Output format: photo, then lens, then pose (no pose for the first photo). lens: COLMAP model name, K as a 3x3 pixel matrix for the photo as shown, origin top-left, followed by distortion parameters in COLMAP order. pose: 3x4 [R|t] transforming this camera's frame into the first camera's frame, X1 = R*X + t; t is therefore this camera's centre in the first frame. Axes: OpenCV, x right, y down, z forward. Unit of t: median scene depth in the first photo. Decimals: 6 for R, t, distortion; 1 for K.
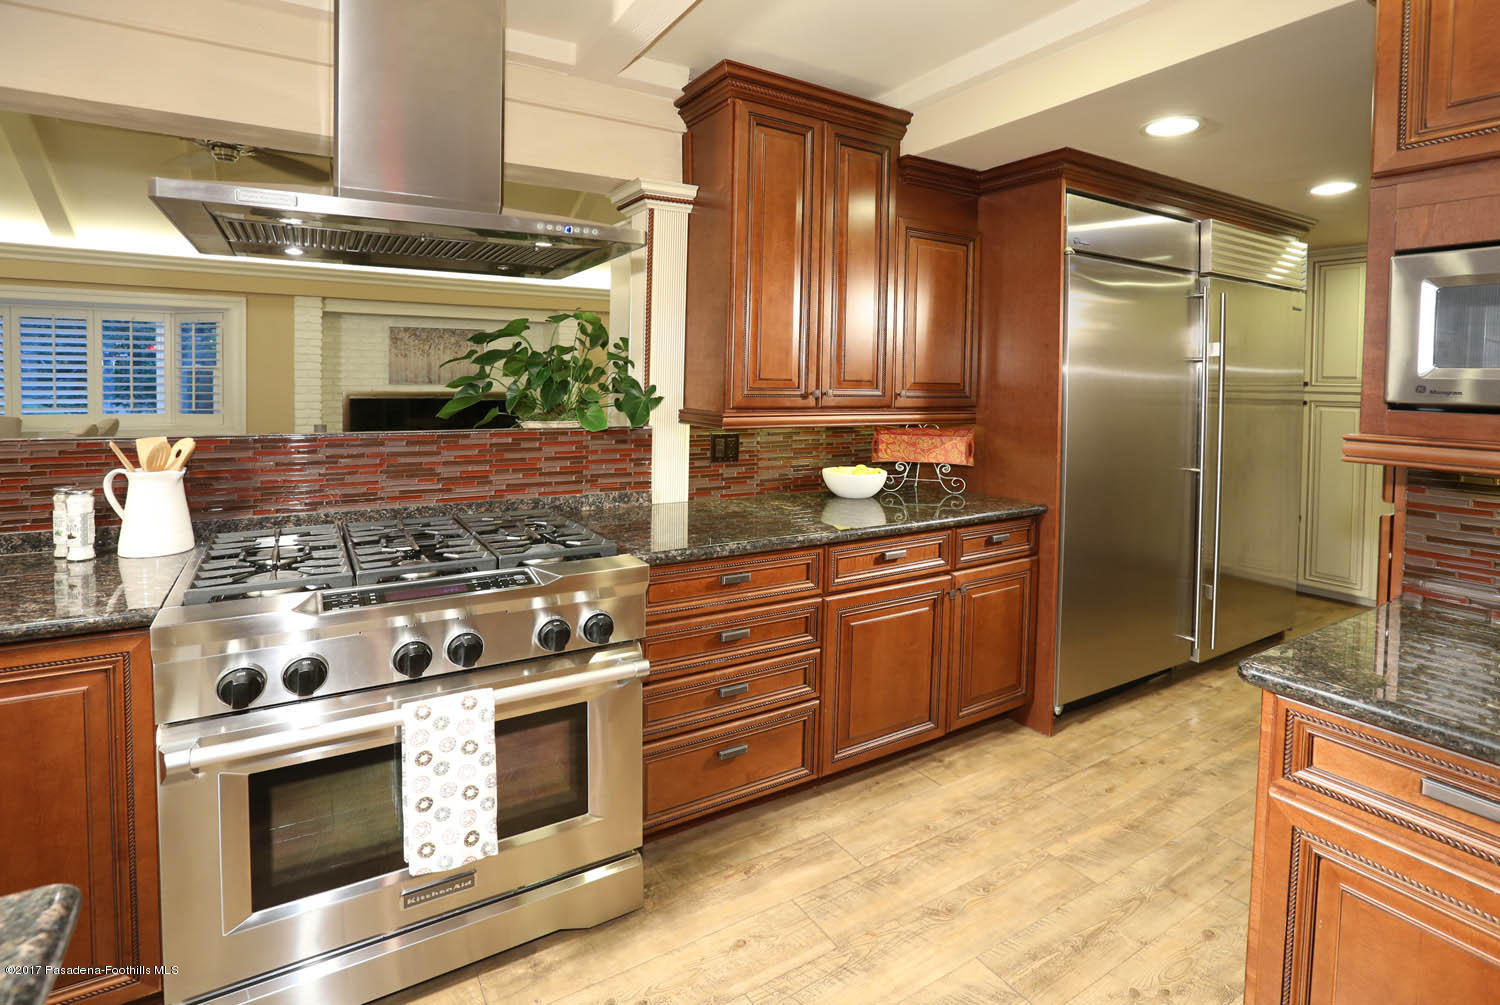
lens RADIAL K [[720.8, 0, 747.4], [0, 720.8, 429.1], [0, 0, 1]] dist [-0.033688, 0.000212]
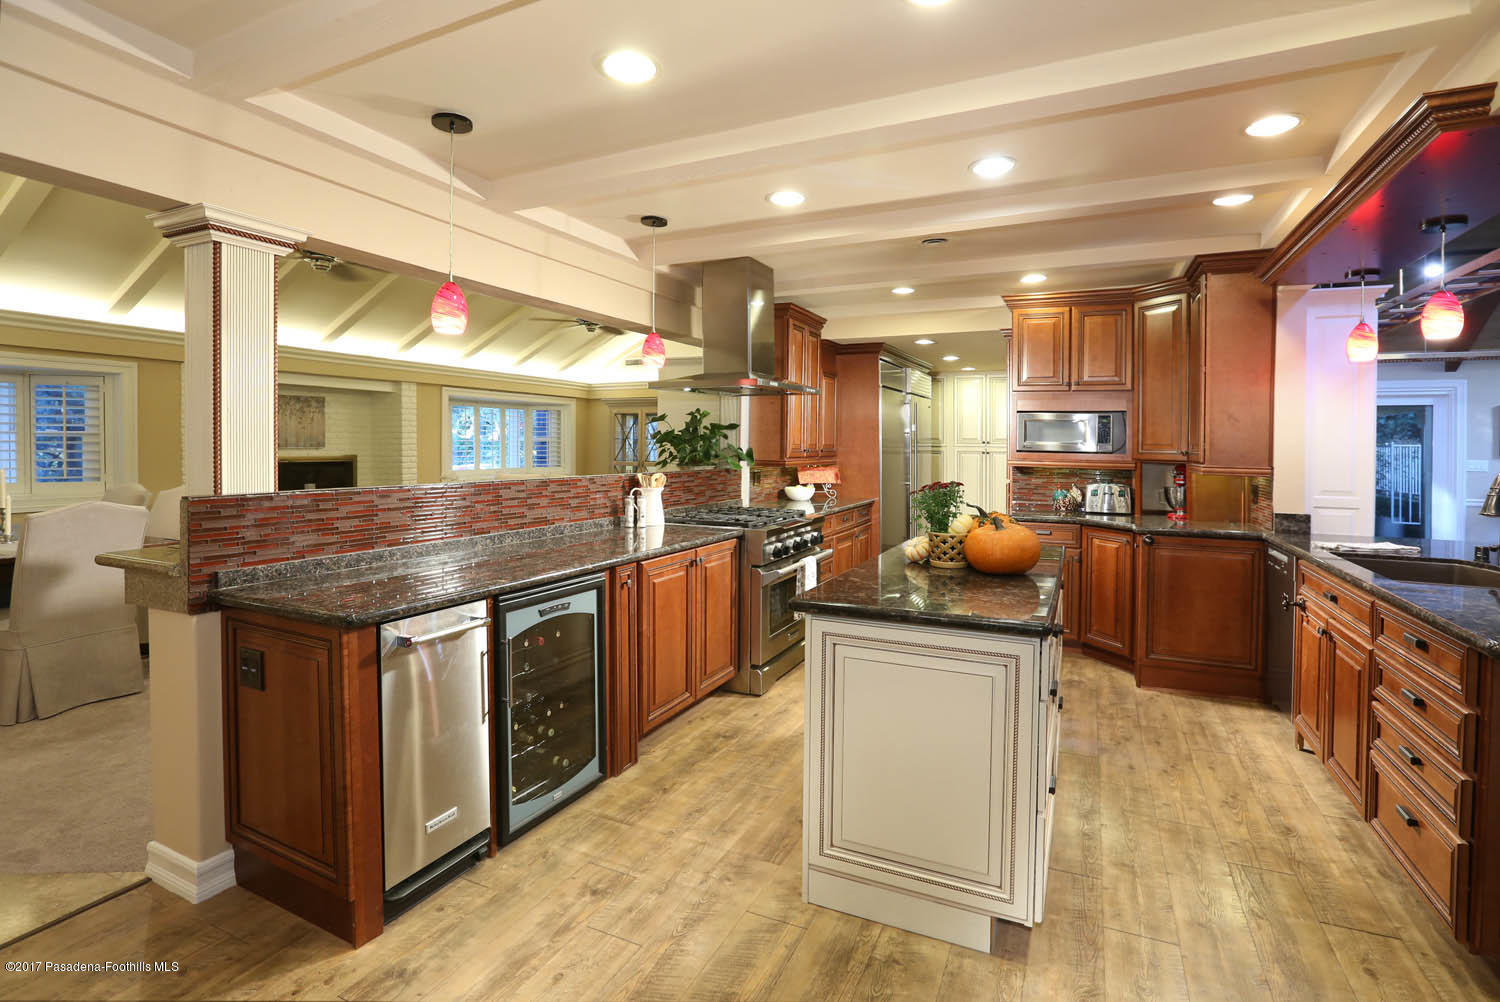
lens RADIAL K [[709.2, 0, 751.1], [0, 709.2, 465.1], [0, 0, 1]] dist [-0.000625, -0.000119]
pose [[0.836409, -0.024253, 0.547569, -0.760963], [0.041626, 0.998946, -0.019338, 0.019566], [-0.546523, 0.038968, 0.836537, -0.434278]]
